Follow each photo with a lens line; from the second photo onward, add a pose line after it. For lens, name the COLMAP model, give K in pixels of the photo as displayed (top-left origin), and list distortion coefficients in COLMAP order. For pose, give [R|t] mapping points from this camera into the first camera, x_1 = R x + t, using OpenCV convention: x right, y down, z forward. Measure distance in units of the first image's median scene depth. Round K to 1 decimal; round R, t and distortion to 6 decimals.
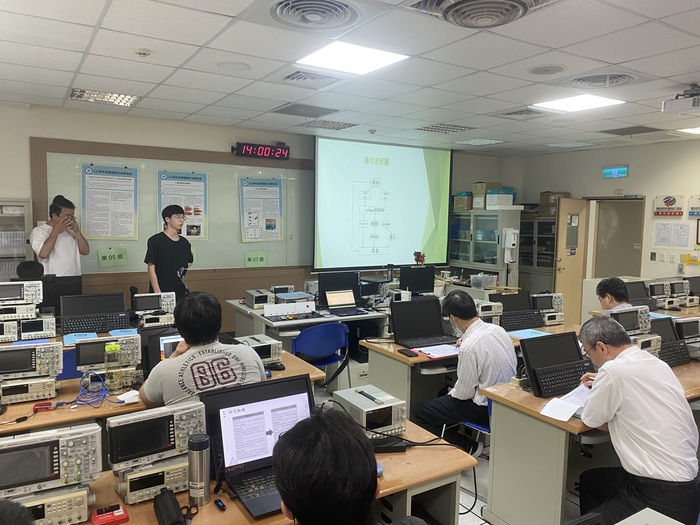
lens RADIAL K [[540.2, 0, 351.6], [0, 540.2, 260.3], [0, 0, 1]] dist [0.059279, -0.064600]
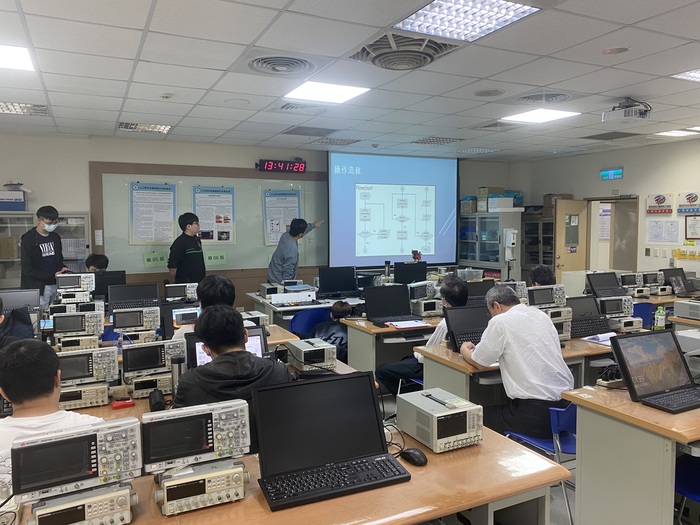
lens RADIAL K [[540.2, 0, 349.0], [0, 540.2, 257.5], [0, 0, 1]] dist [0.059279, -0.064600]
pose [[0.994581, -0.016679, -0.102615, 0.106732], [0.014312, 0.999615, -0.023765, 0.025570], [0.102972, 0.022168, 0.994437, -0.143186]]
